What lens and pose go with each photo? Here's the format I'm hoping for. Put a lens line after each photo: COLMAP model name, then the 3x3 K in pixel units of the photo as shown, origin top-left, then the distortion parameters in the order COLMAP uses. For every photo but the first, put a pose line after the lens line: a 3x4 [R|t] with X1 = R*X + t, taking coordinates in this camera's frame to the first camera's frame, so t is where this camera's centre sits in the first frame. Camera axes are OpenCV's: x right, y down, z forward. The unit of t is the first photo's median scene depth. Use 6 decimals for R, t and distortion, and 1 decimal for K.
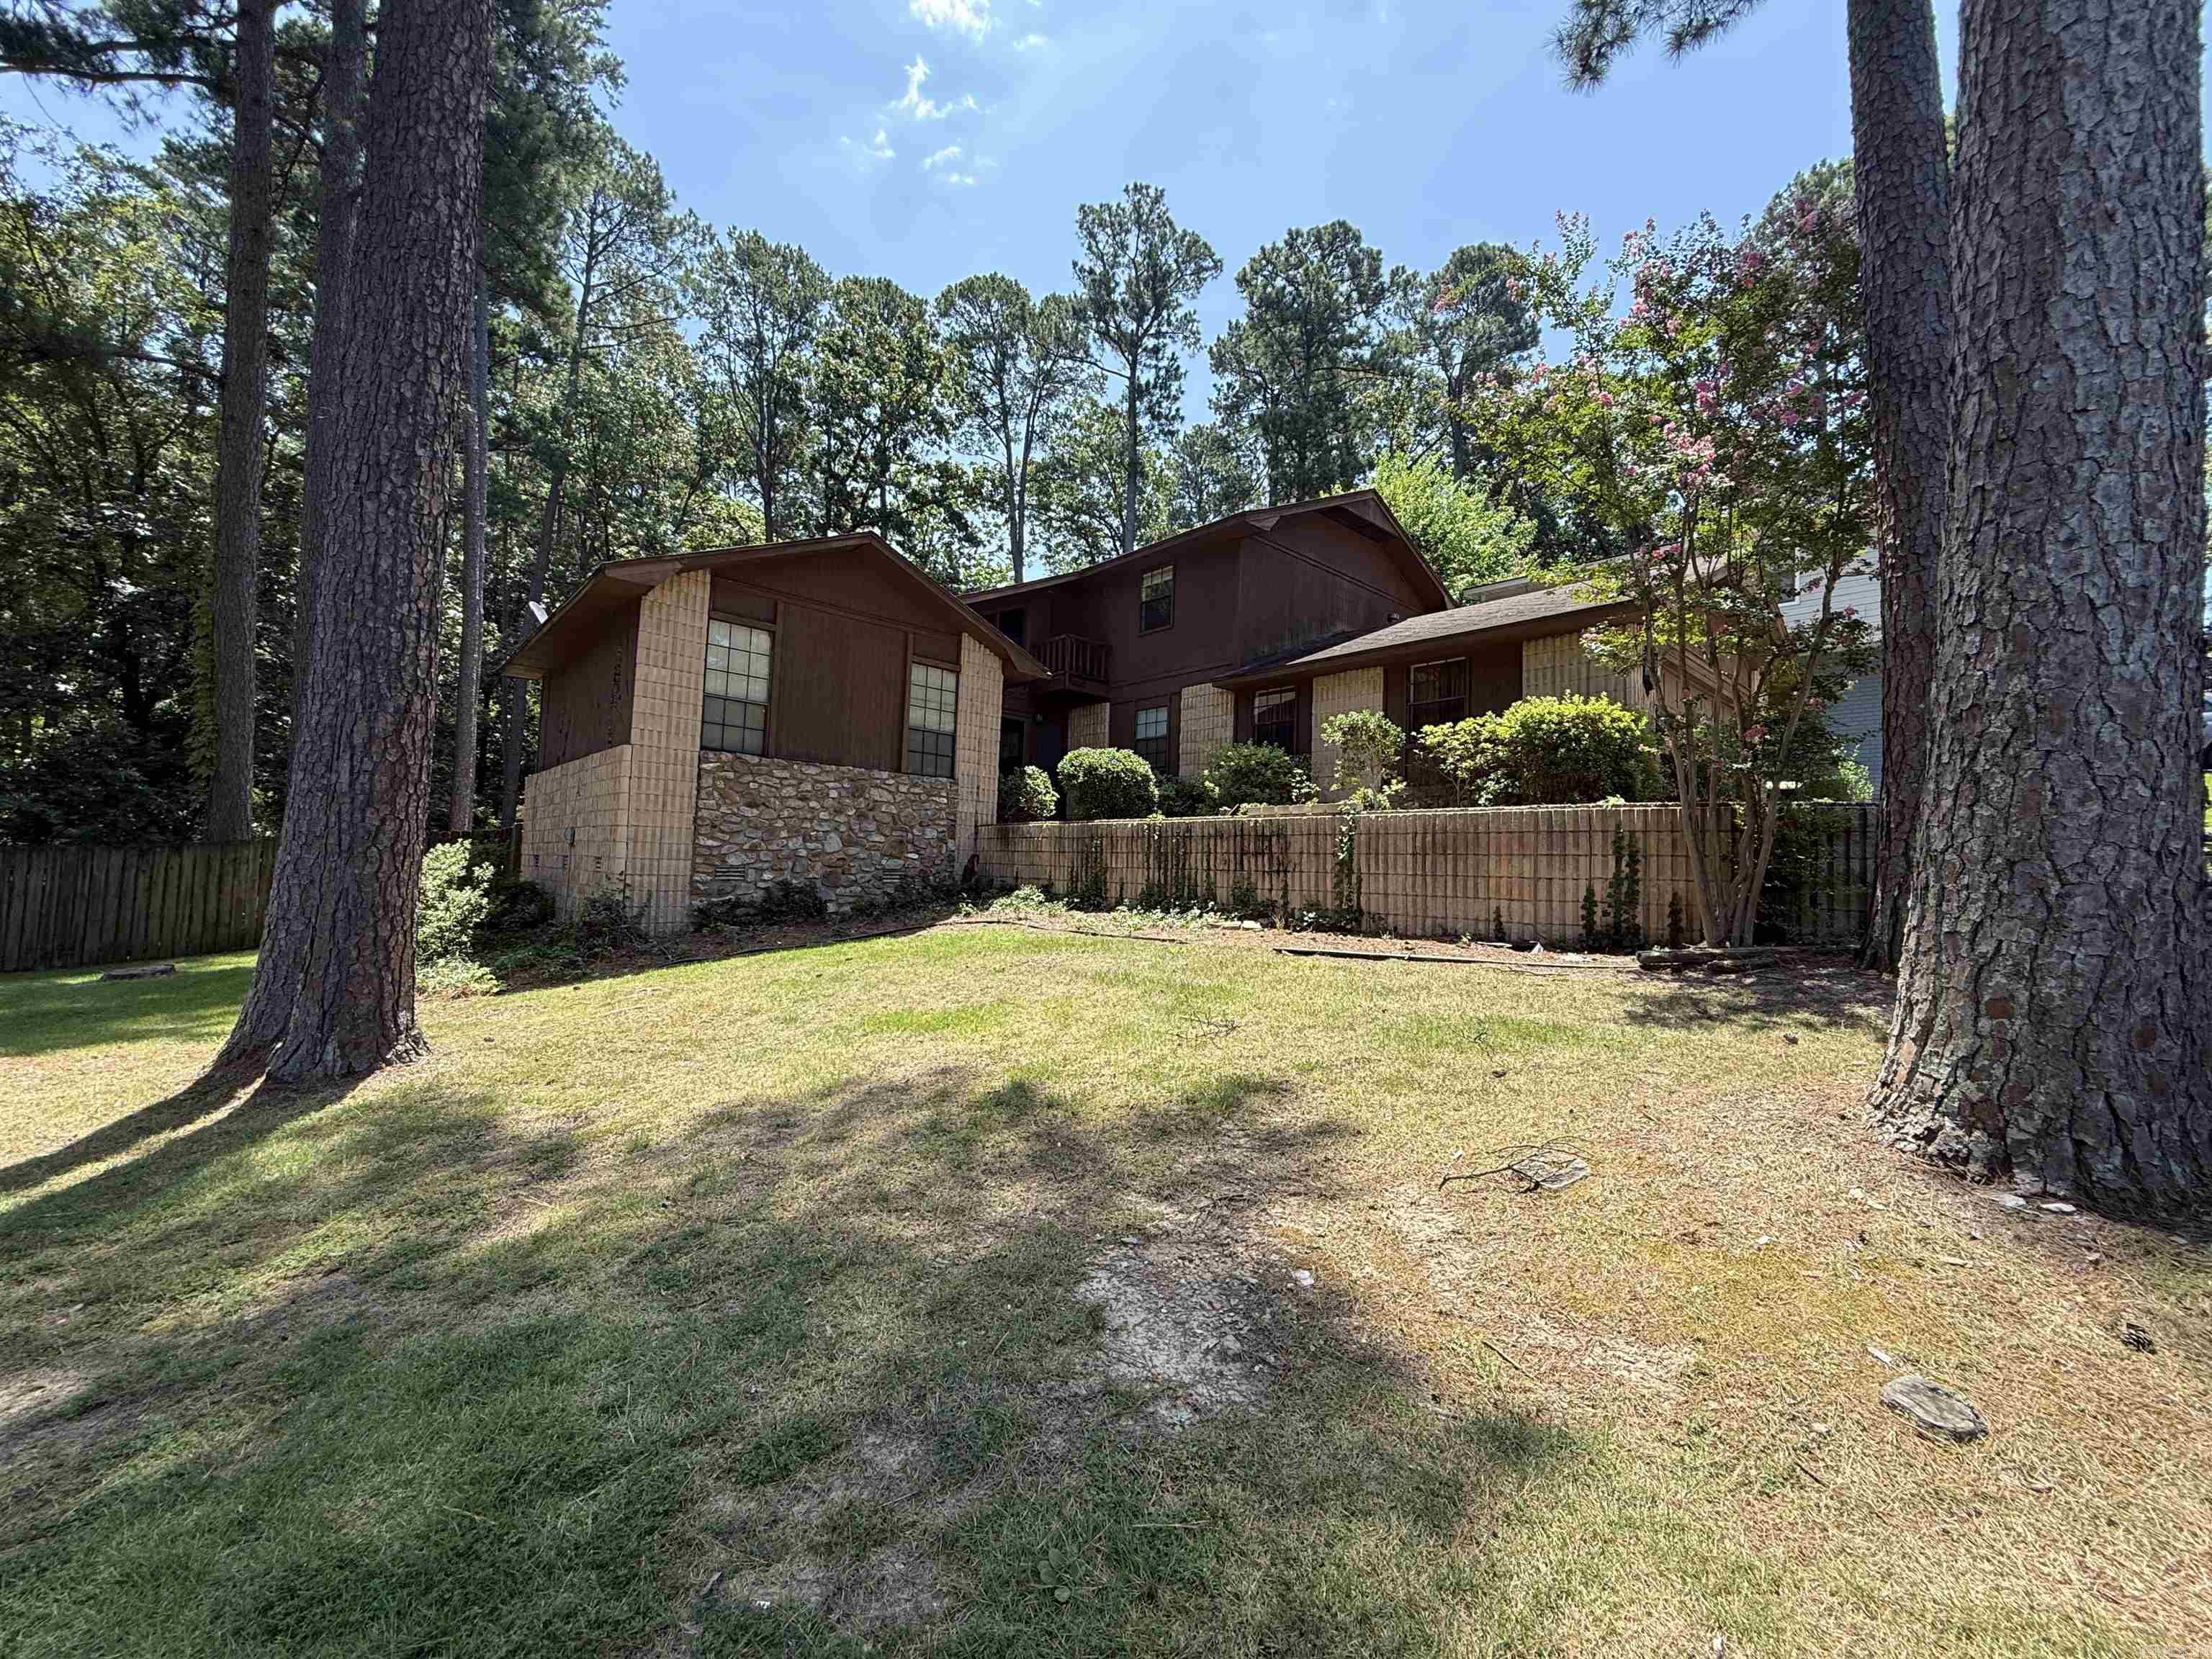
lens RADIAL K [[883.5, 0, 1117.9], [0, 883.5, 830.1], [0, 0, 1]] dist [-0.003671, 0.001053]
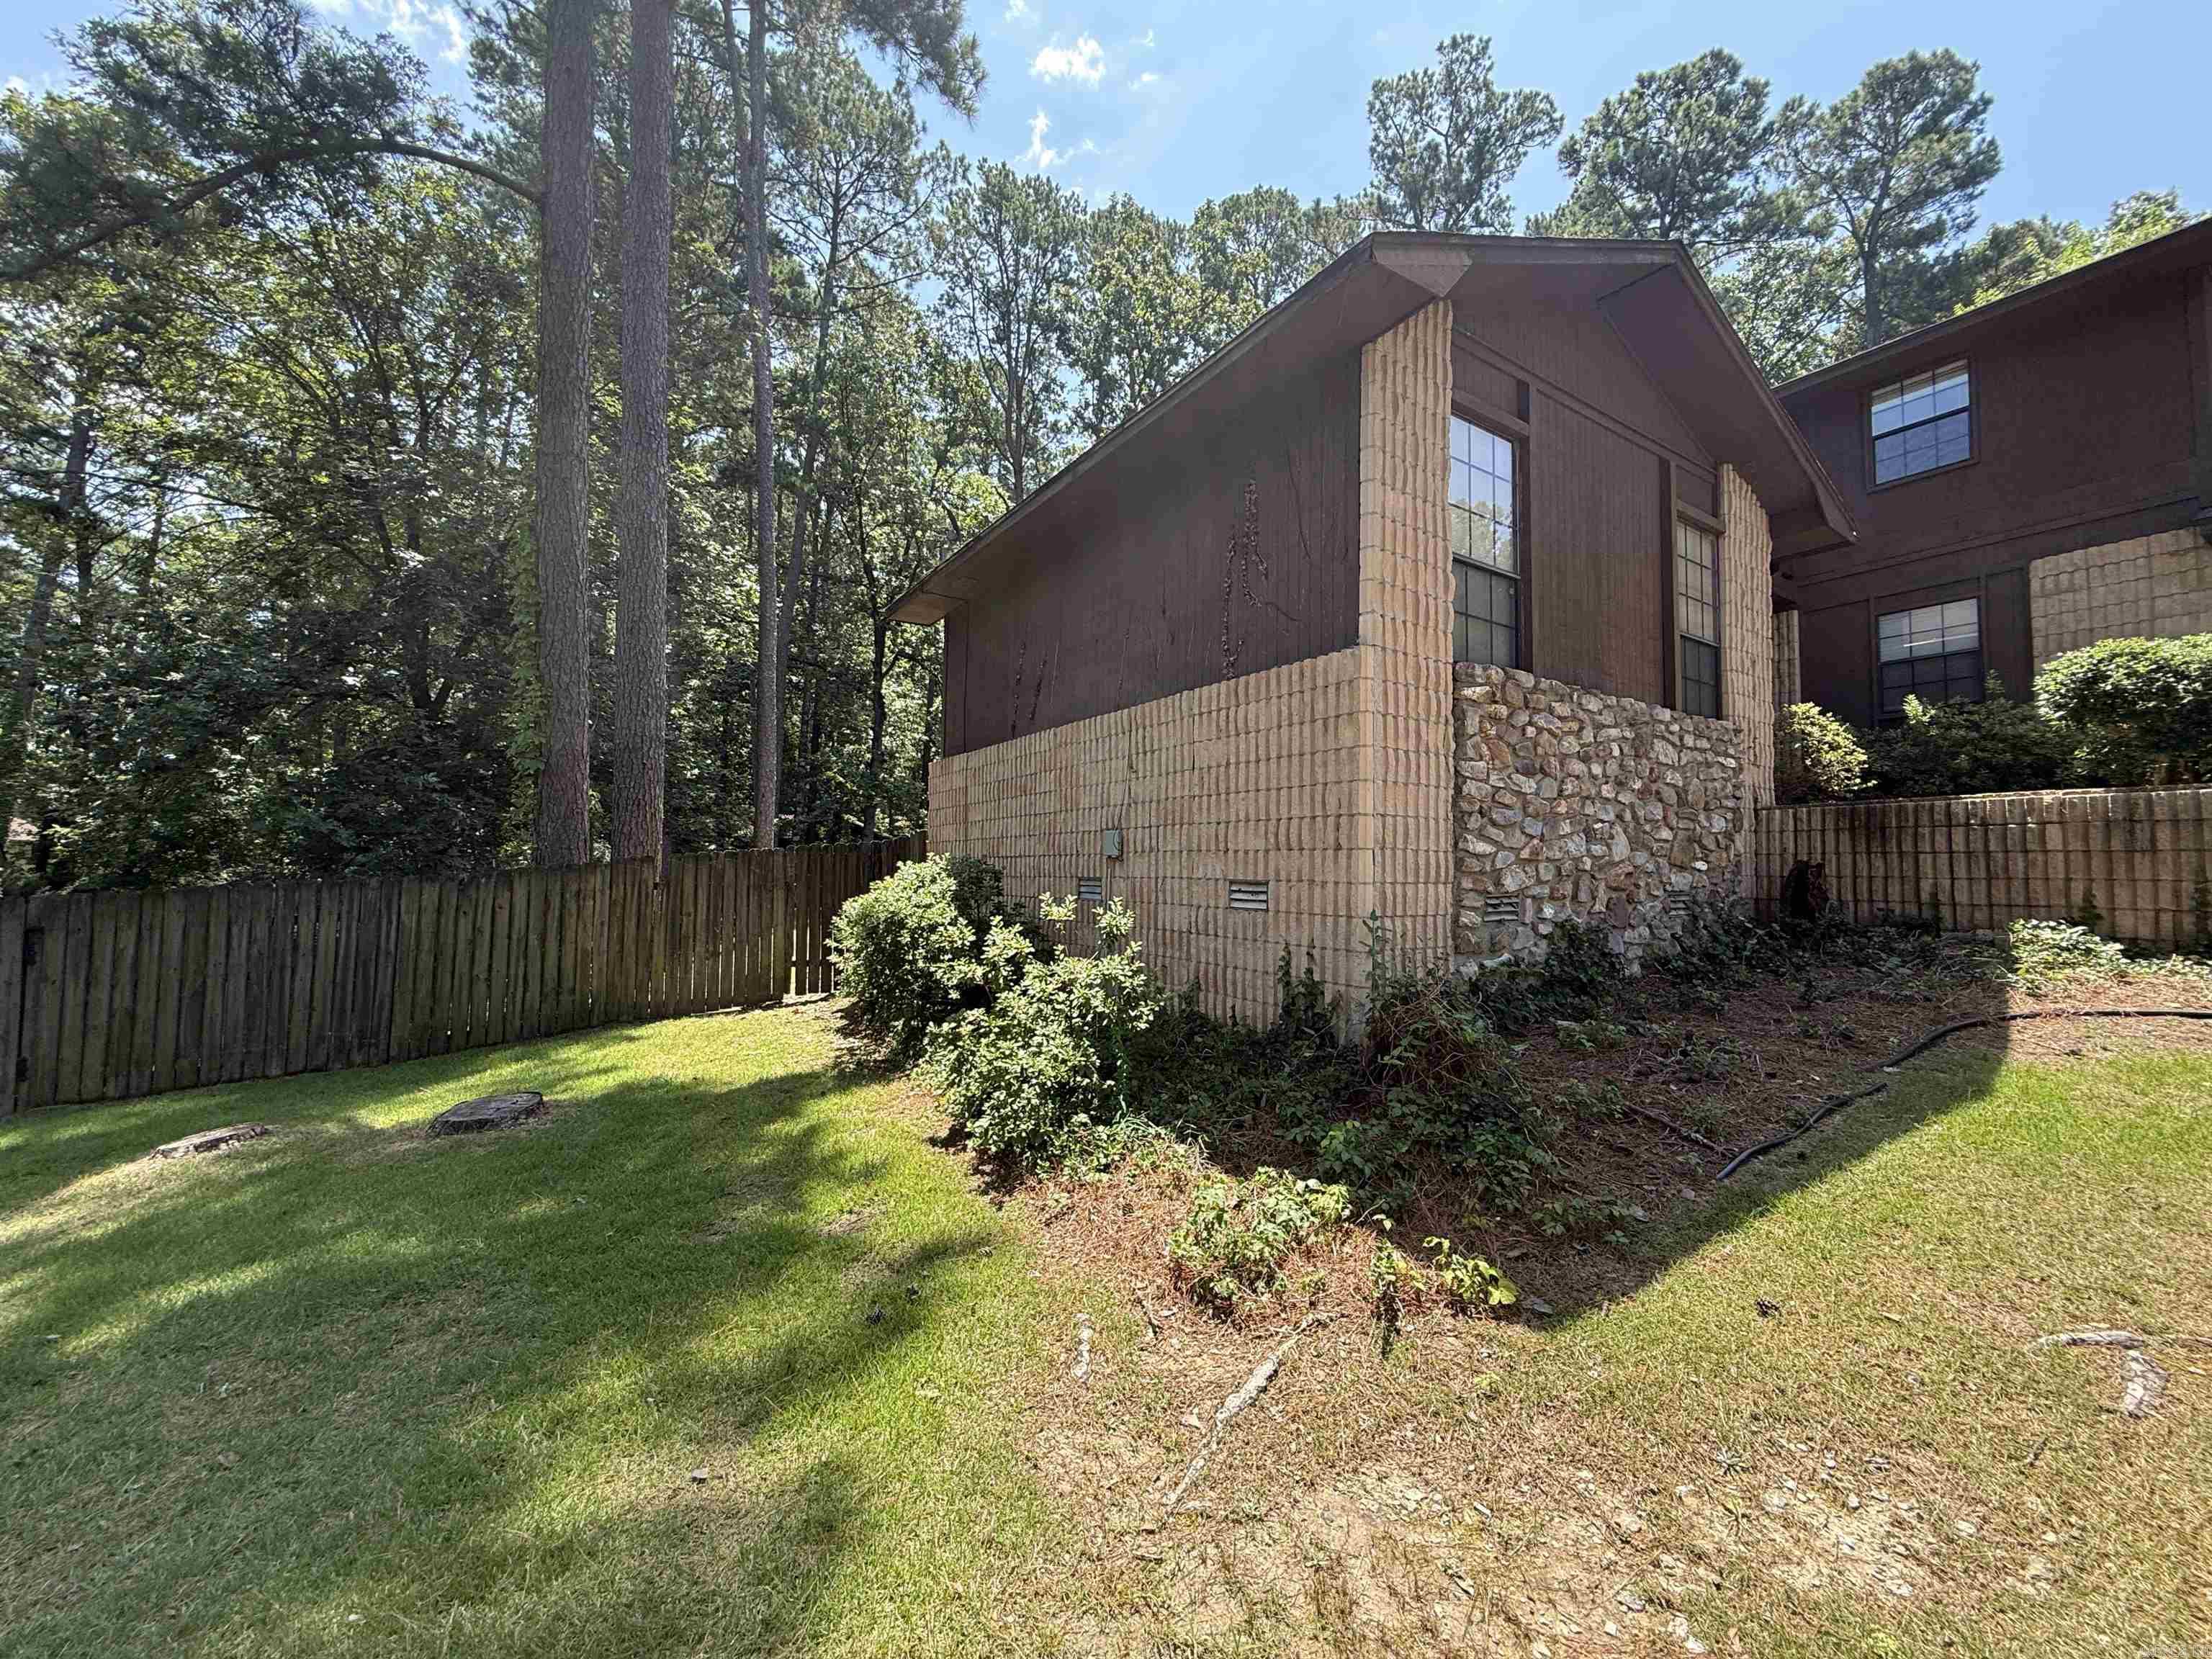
lens RADIAL K [[883.5, 0, 1115.0], [0, 883.5, 832.8], [0, 0, 1]] dist [-0.003671, 0.001053]
pose [[0.987035, -0.027120, -0.158196, -0.444713], [0.026169, 0.999625, -0.008089, 0.003786], [0.158356, 0.003844, 0.987375, 0.364291]]
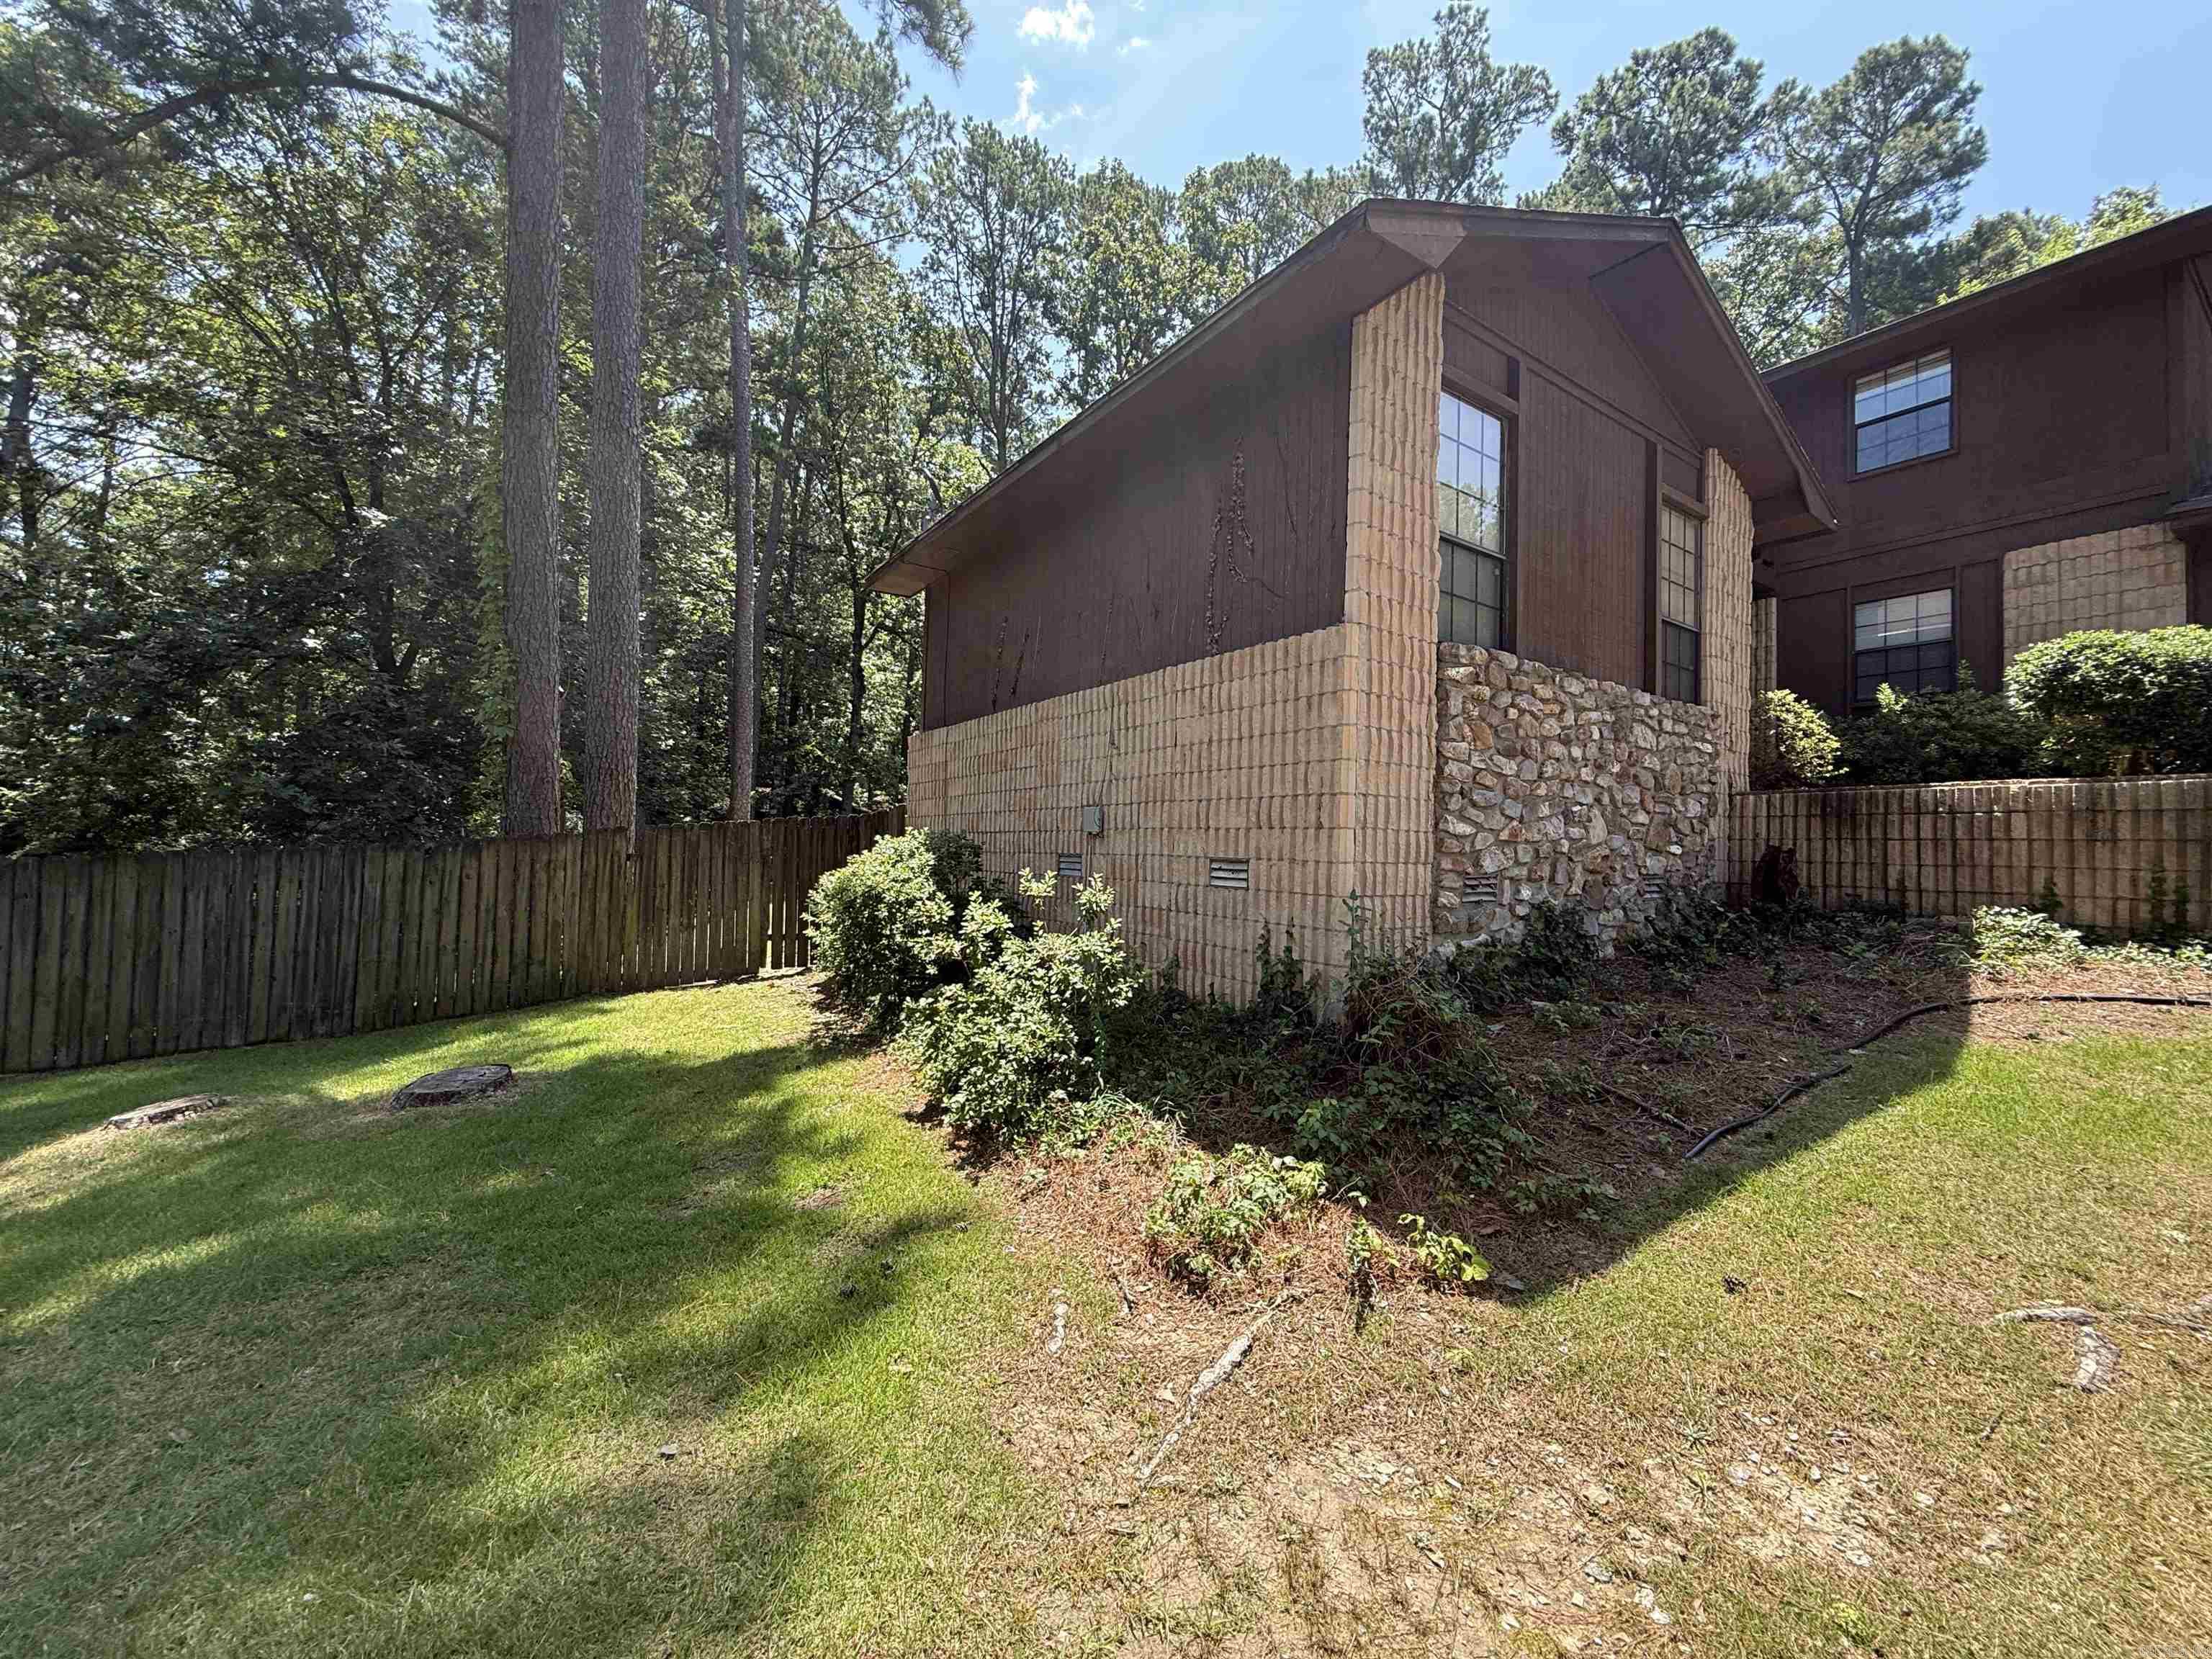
lens RADIAL K [[883.5, 0, 1115.2], [0, 883.5, 832.7], [0, 0, 1]] dist [-0.003671, 0.001053]
pose [[0.990655, -0.010500, -0.135987, -0.445423], [0.012983, 0.999765, 0.017385, 0.004444], [0.135772, -0.018988, 0.990558, 0.366977]]
